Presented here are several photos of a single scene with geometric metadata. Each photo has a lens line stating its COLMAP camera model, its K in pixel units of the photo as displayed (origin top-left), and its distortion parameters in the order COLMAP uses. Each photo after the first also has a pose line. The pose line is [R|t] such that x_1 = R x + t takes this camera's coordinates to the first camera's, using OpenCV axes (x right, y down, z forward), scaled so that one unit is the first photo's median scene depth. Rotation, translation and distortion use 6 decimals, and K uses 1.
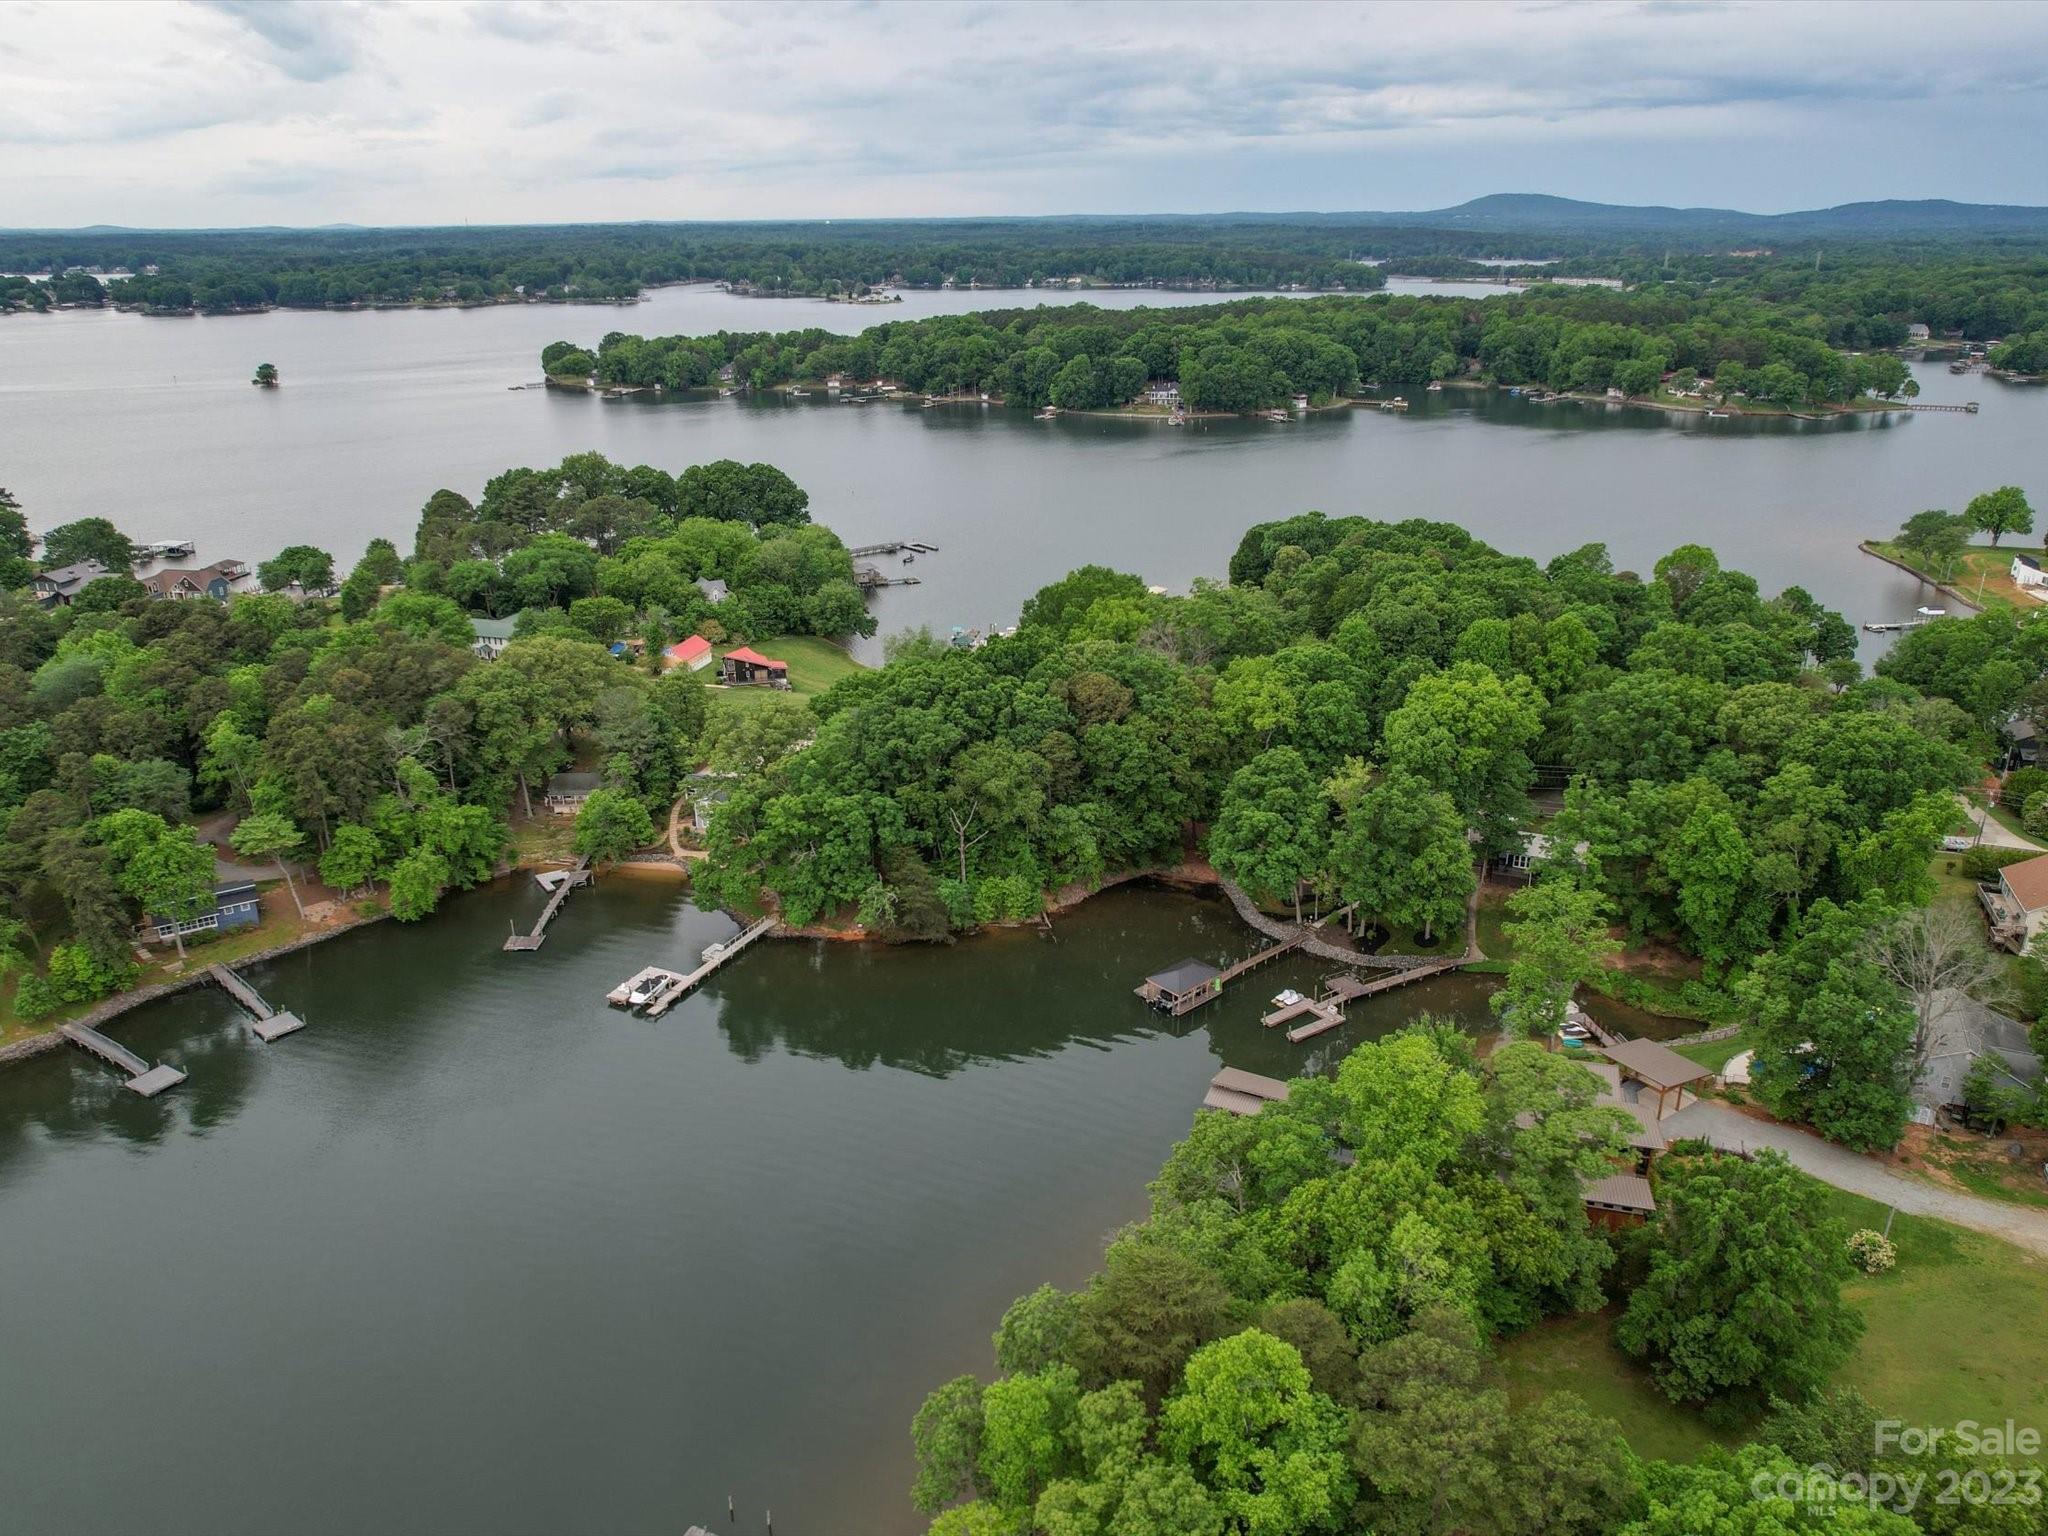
lens RADIAL K [[1471.2, 0, 1026.7], [0, 1471.2, 776.7], [0, 0, 1]] dist [-0.069443, 0.057506]
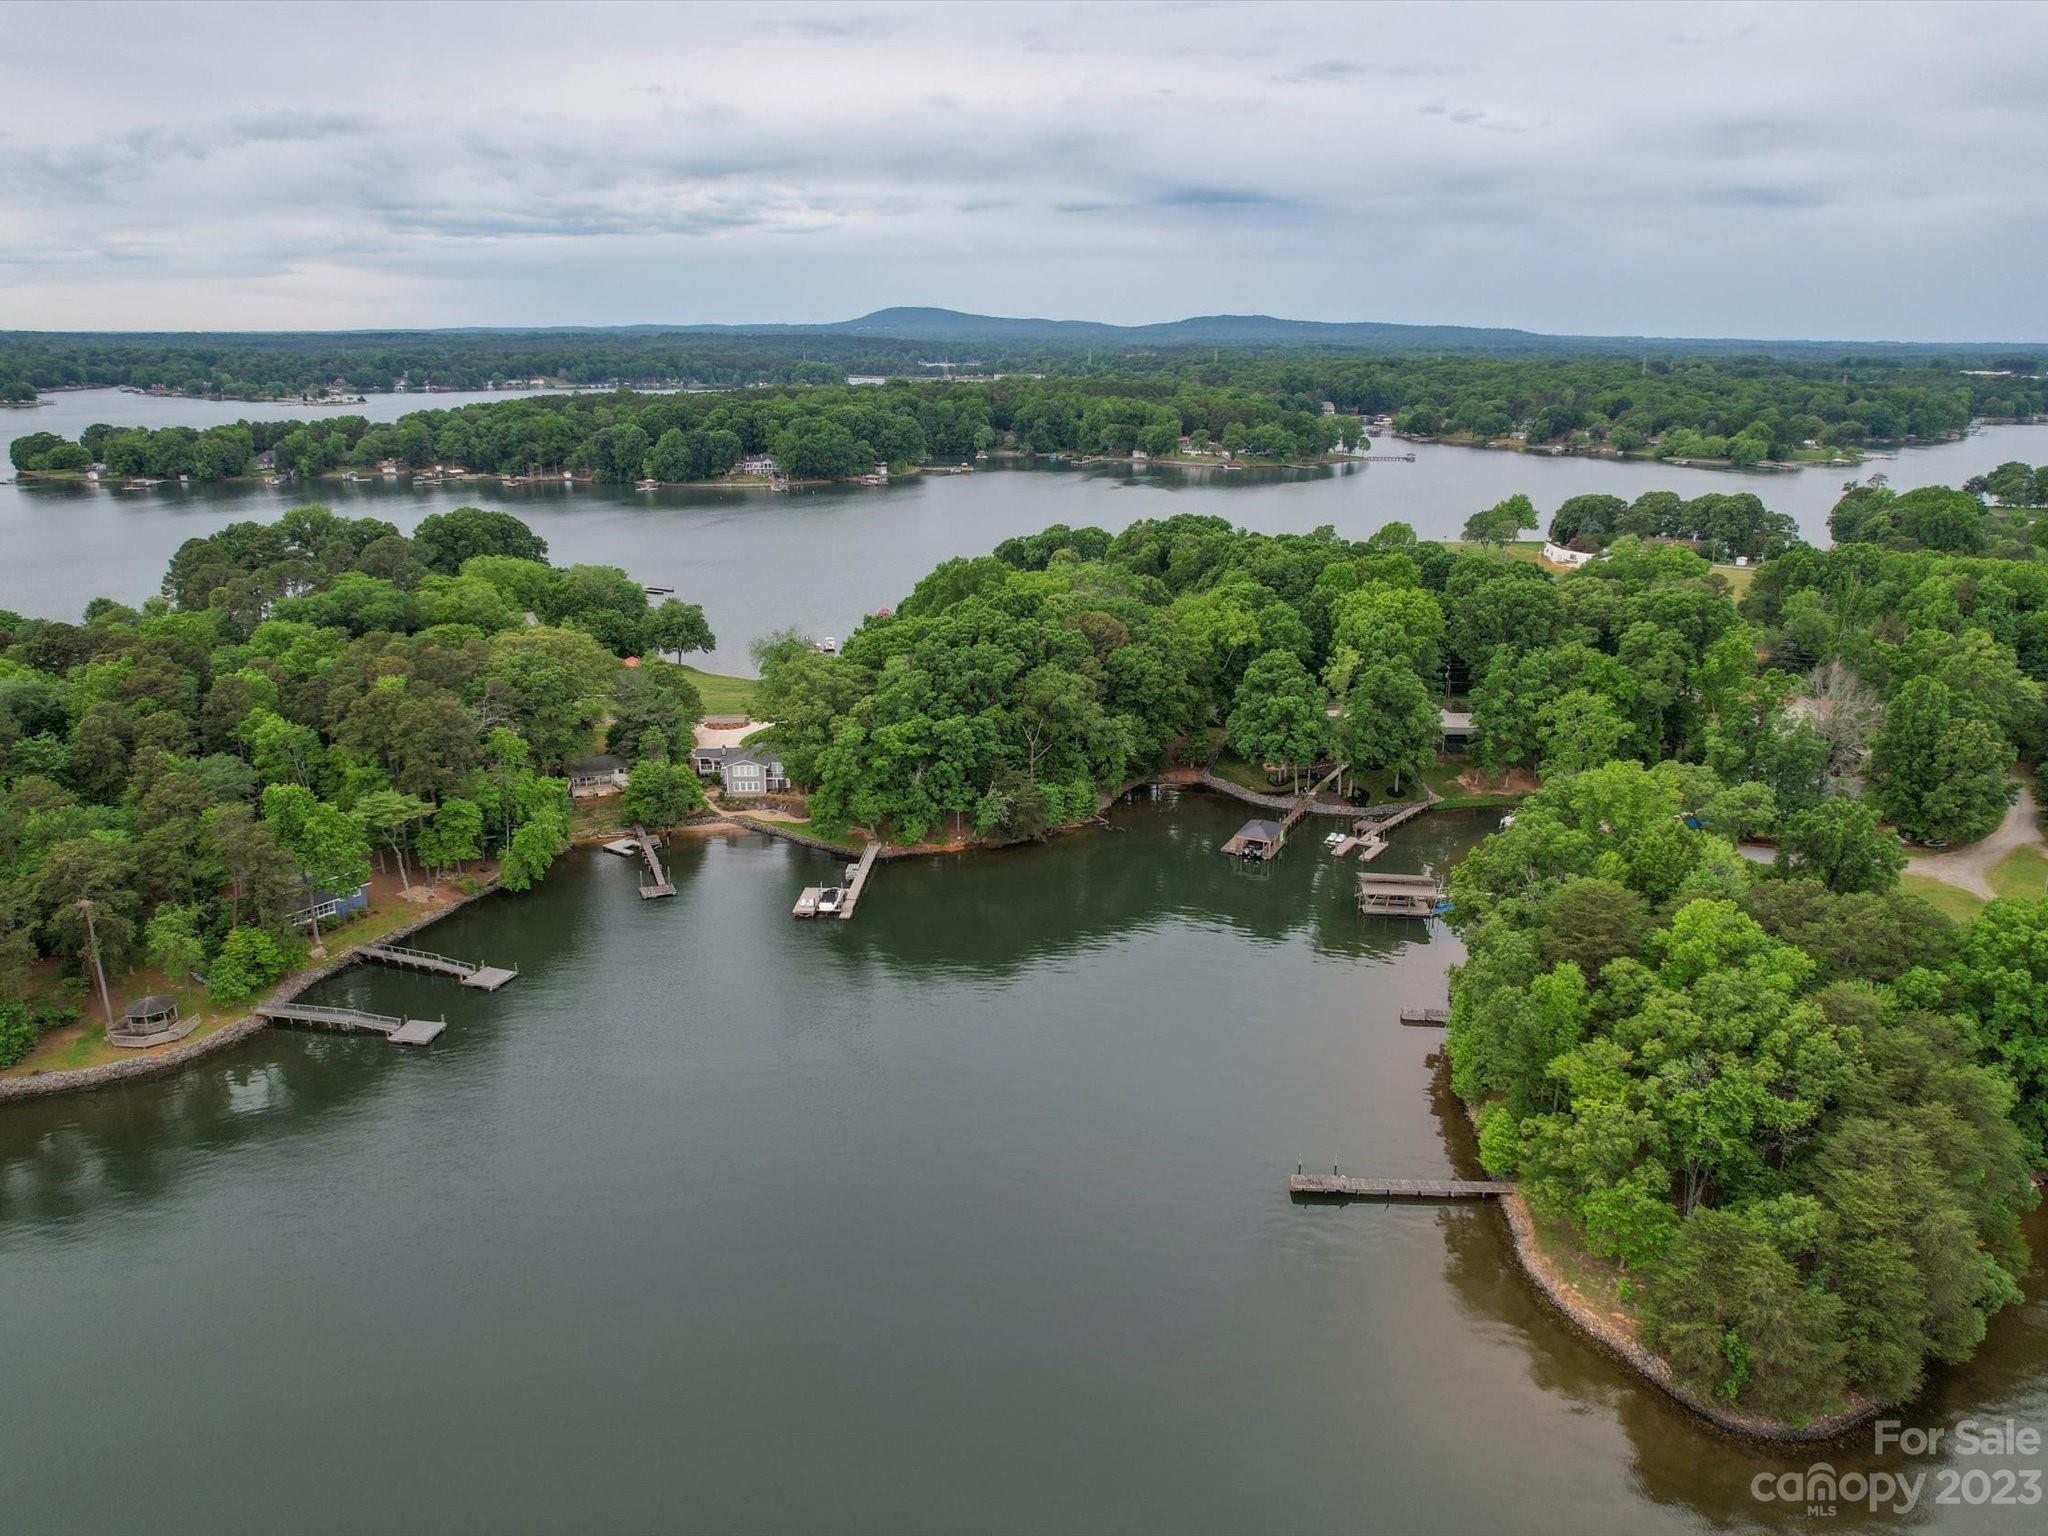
lens RADIAL K [[1471.2, 0, 1028.4], [0, 1471.2, 771.8], [0, 0, 1]] dist [-0.069443, 0.057506]
pose [[0.925498, -0.098632, 0.365684, -0.446438], [0.125476, 0.990820, -0.050321, 0.109031], [-0.357364, 0.092457, 0.929378, -0.058517]]
